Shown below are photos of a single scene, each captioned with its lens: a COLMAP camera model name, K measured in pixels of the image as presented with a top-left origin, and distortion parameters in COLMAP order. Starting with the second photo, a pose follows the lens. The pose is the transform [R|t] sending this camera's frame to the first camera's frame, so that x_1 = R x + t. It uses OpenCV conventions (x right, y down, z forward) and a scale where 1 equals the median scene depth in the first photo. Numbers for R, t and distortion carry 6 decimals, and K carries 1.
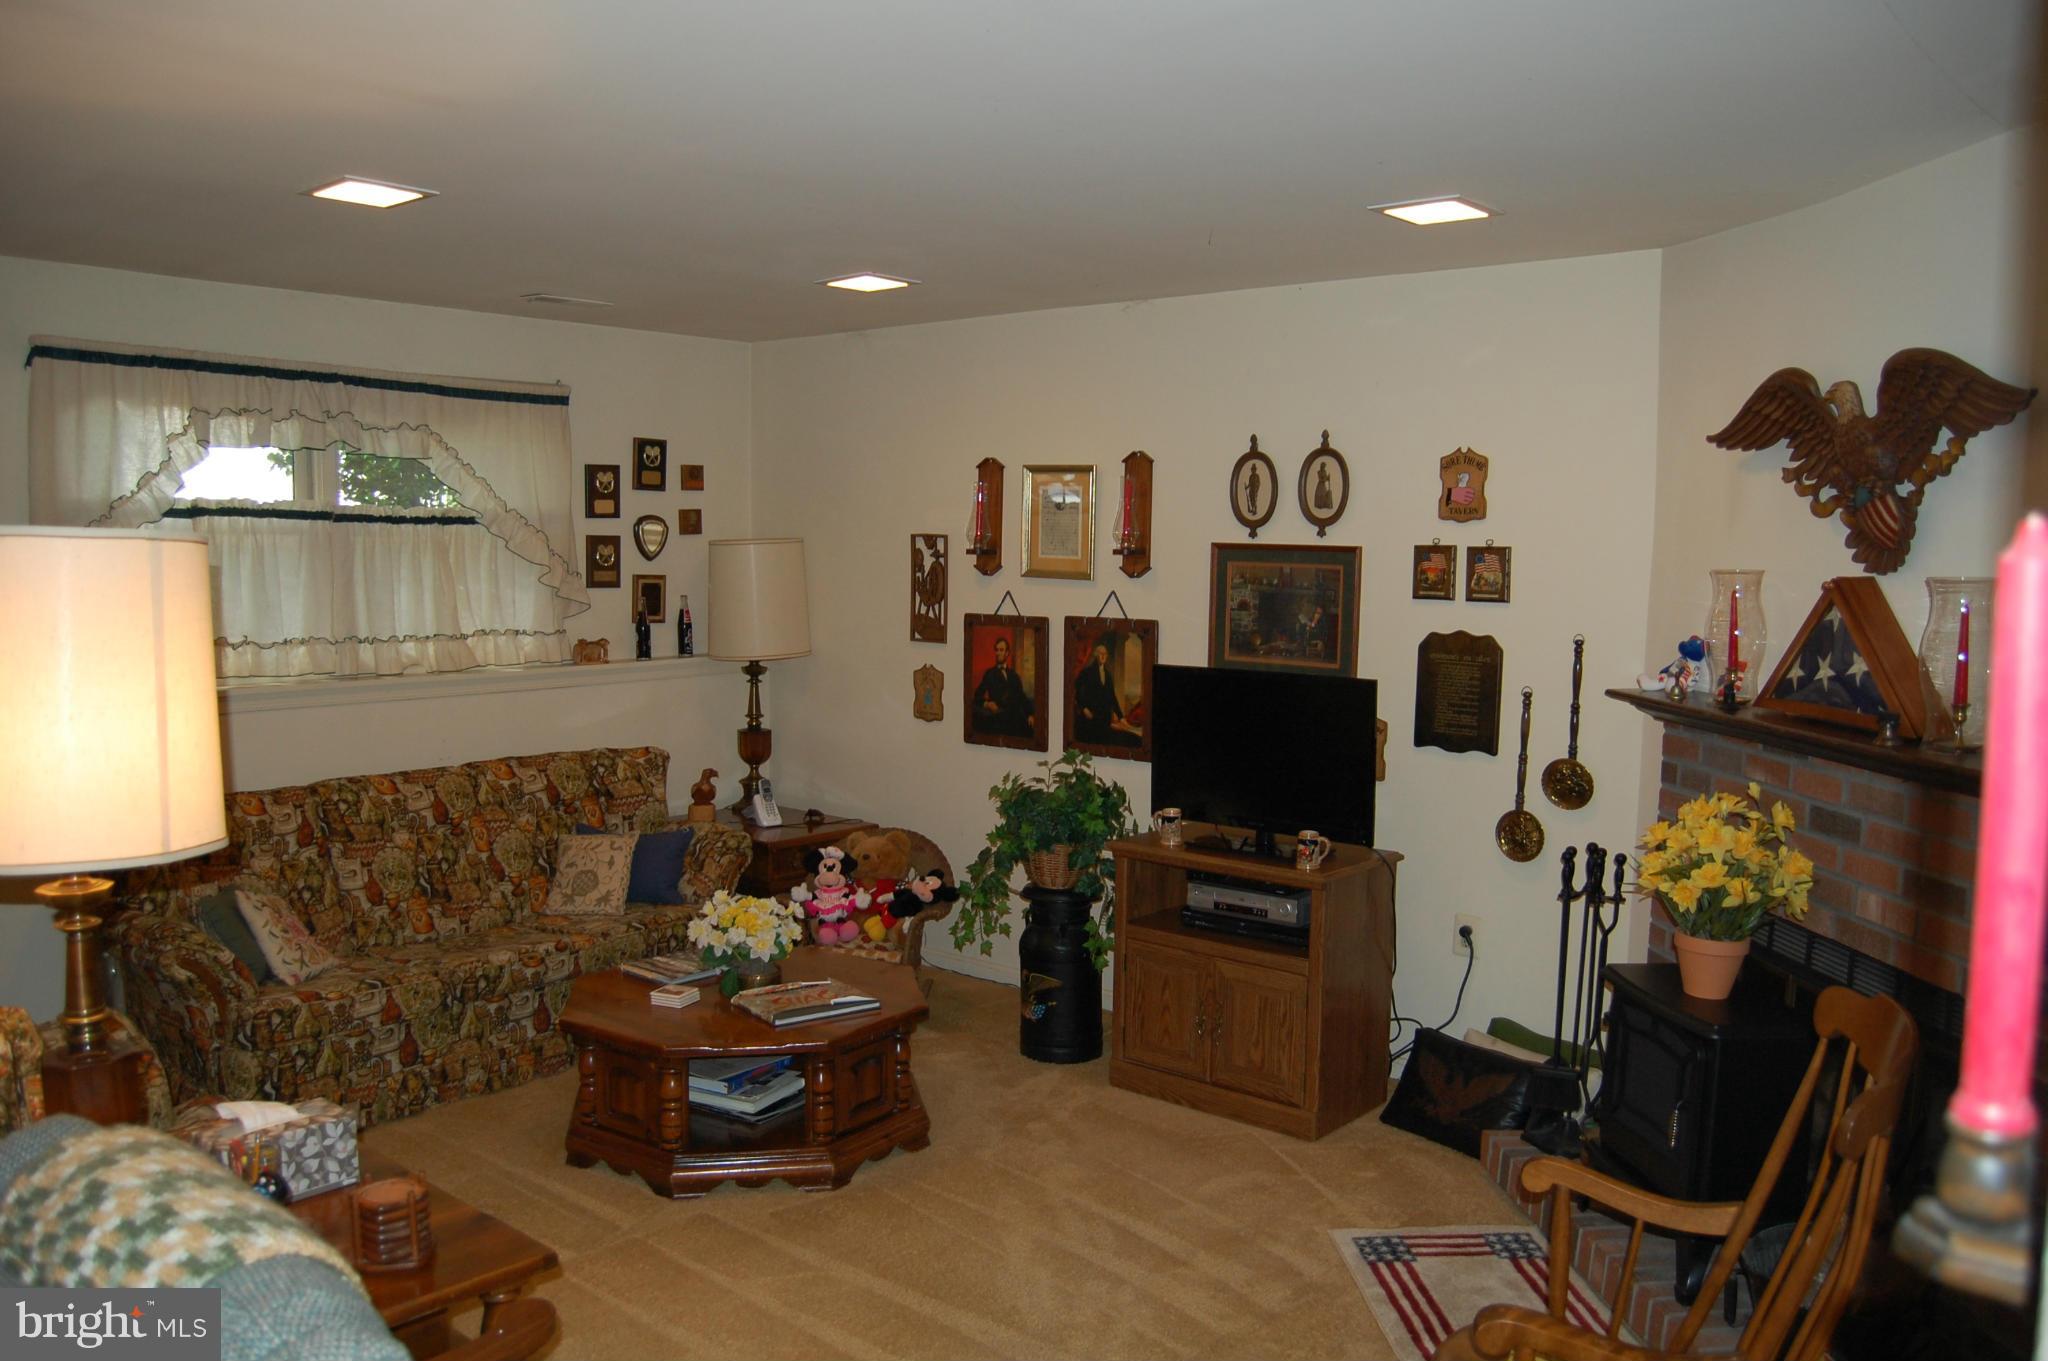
lens RADIAL K [[1590.3, 0, 1017.9], [0, 1590.3, 691.7], [0, 0, 1]] dist [-0.088059, 0.008545]
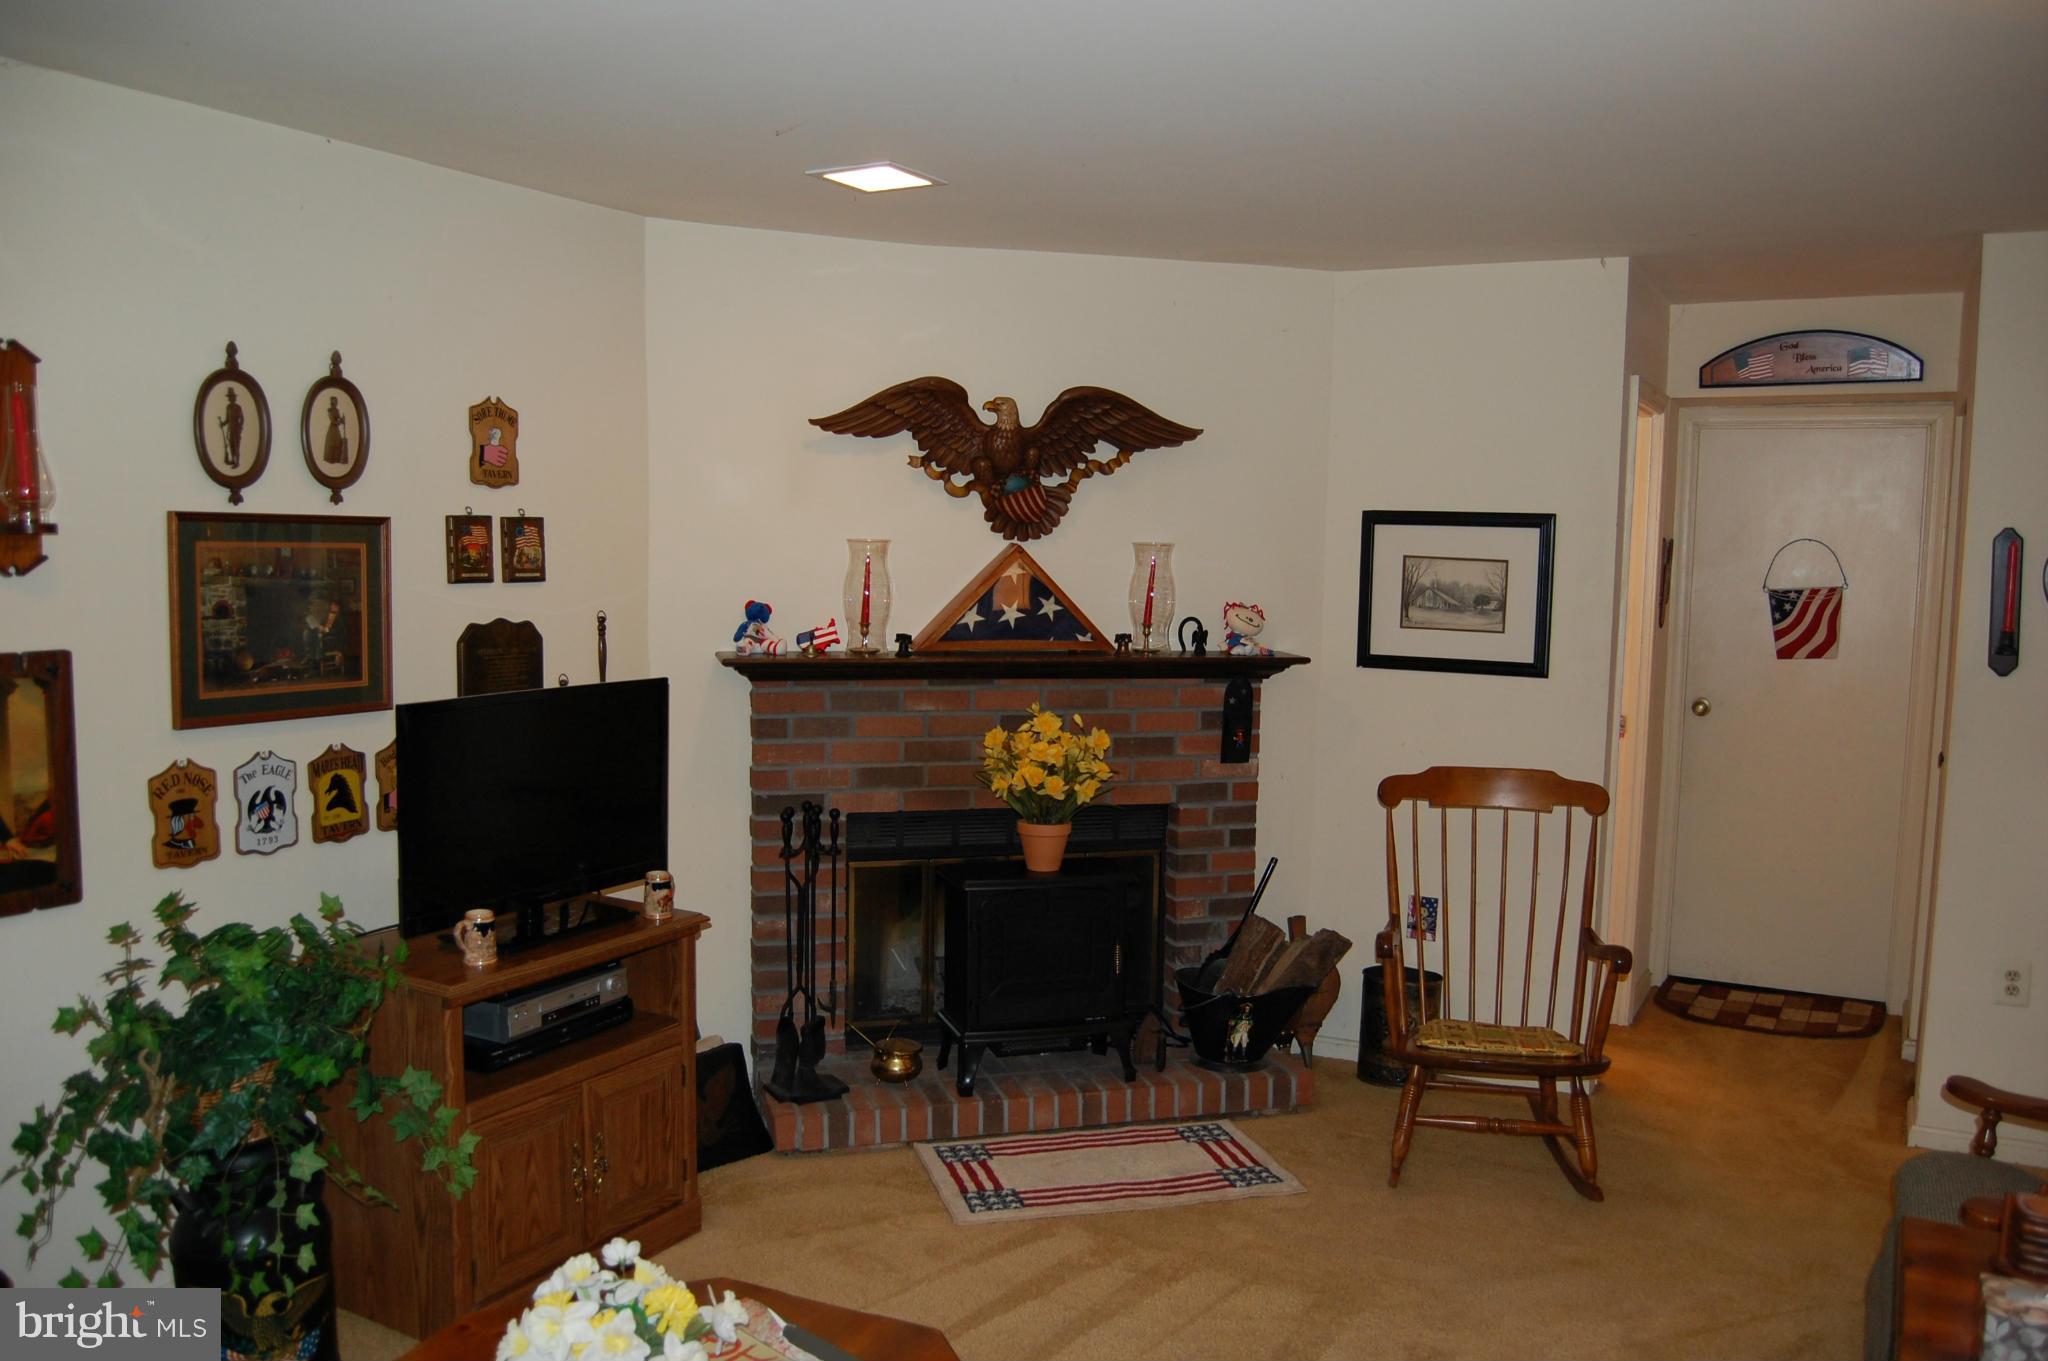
lens RADIAL K [[1590.3, 0, 1017.9], [0, 1590.3, 691.7], [0, 0, 1]] dist [-0.088059, 0.008545]
pose [[-0.191711, -0.111338, 0.975116, -0.552720], [0.072964, 0.989178, 0.127289, -0.081454], [-0.978735, 0.095551, -0.181513, 0.840246]]
